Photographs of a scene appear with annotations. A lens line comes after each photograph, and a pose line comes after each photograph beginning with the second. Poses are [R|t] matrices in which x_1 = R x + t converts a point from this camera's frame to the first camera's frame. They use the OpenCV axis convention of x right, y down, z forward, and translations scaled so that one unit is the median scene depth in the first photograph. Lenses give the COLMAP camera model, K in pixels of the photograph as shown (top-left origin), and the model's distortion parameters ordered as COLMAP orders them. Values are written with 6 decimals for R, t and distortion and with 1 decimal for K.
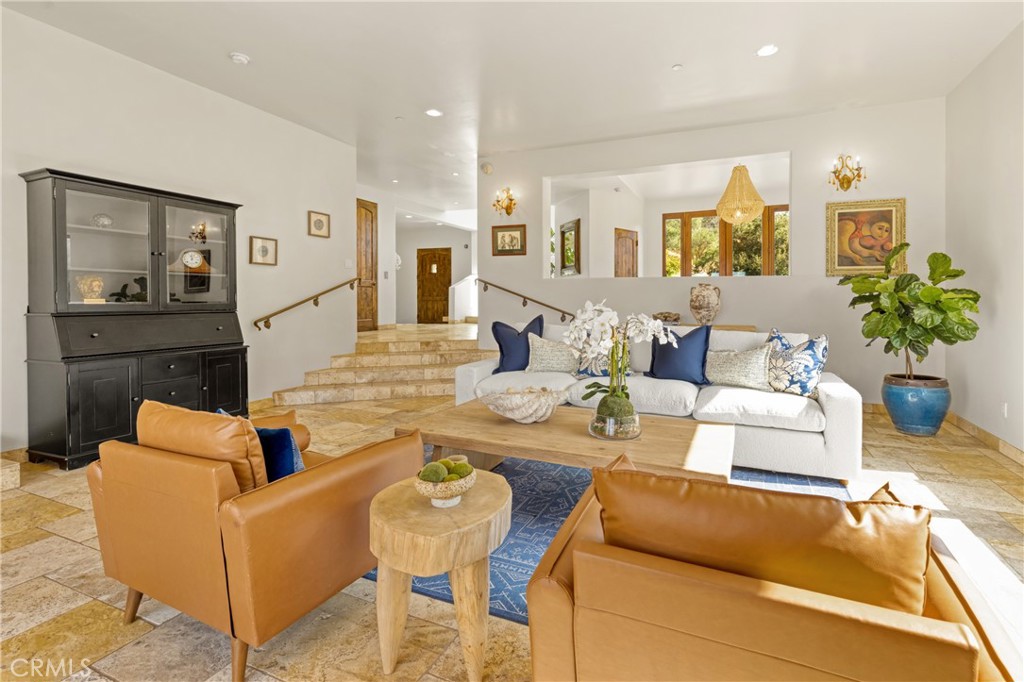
lens RADIAL K [[458.0, 0, 514.1], [0, 458.0, 300.7], [0, 0, 1]] dist [0.000984, 0.000132]
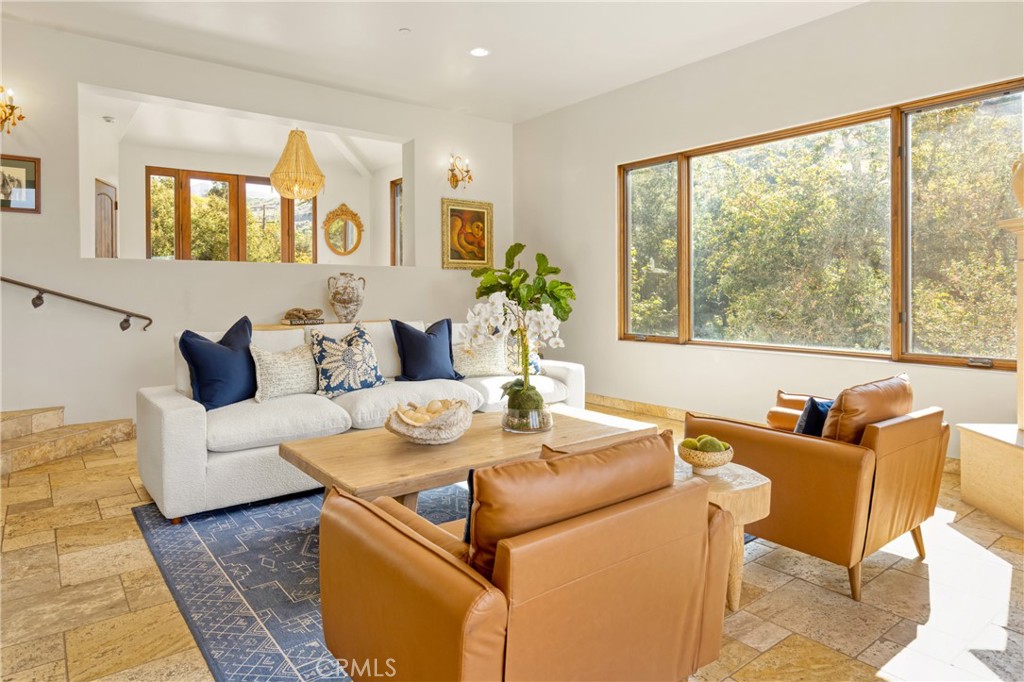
lens RADIAL K [[614.2, 0, 514.8], [0, 614.2, 293.9], [0, 0, 1]] dist [-0.001120, 0.000368]
pose [[0.482317, -0.010758, 0.875931, -0.471267], [0.009132, 0.999932, 0.007252, -0.004263], [-0.875949, 0.004501, 0.482382, 0.191678]]
